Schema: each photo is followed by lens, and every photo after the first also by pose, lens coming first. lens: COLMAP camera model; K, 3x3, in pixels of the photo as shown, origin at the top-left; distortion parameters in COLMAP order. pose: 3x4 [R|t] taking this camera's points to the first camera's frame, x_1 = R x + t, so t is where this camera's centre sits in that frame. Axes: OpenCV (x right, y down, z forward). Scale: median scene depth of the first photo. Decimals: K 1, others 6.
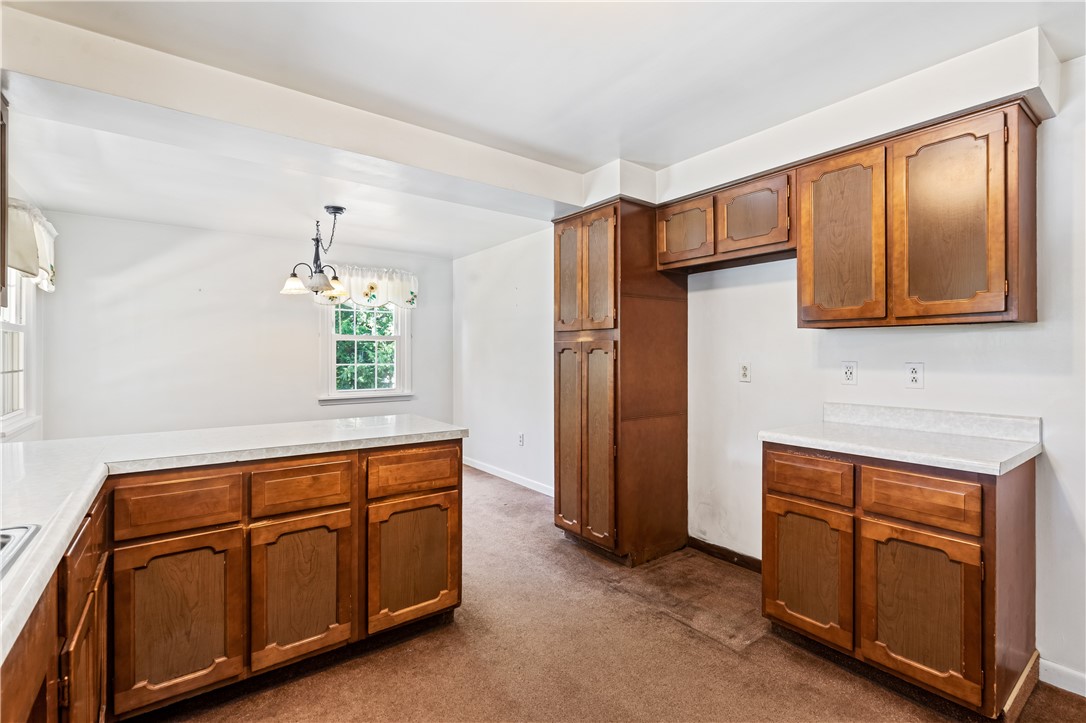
lens RADIAL K [[495.6, 0, 535.8], [0, 495.6, 354.6], [0, 0, 1]] dist [-0.003752, 0.002532]
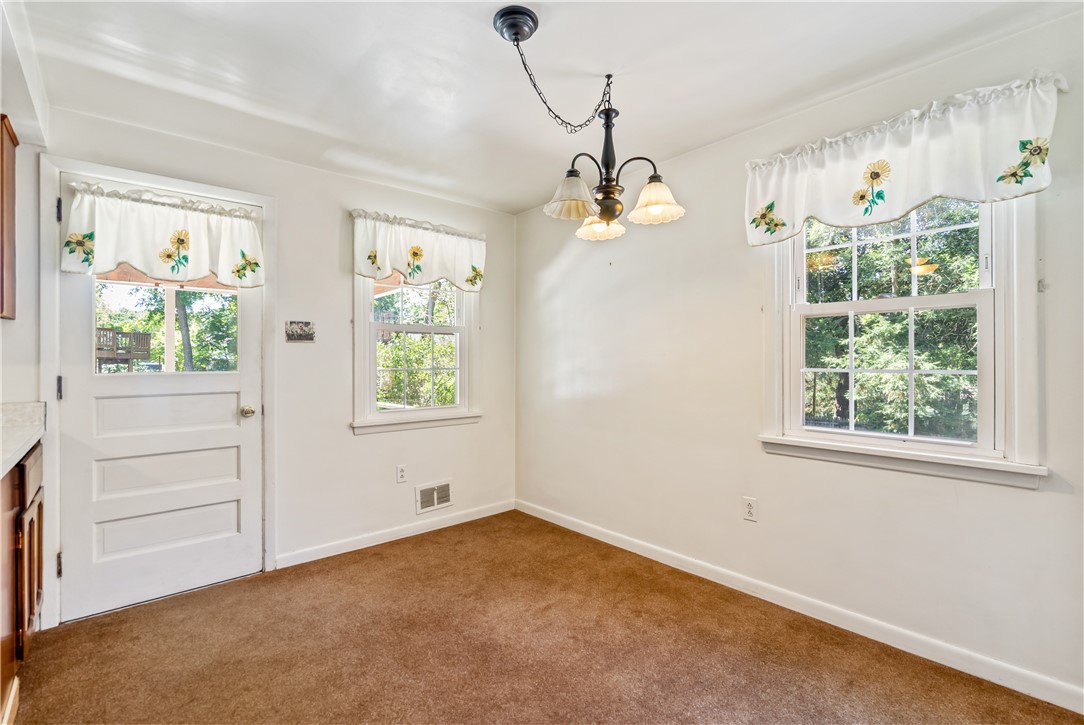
lens RADIAL K [[494.7, 0, 535.9], [0, 494.7, 356.8], [0, 0, 1]] dist [-0.003752, 0.002532]
pose [[0.094906, -0.004674, -0.995475, 0.072561], [0.003751, 0.999984, -0.004338, 0.021241], [0.995479, -0.003322, 0.094922, 1.714657]]
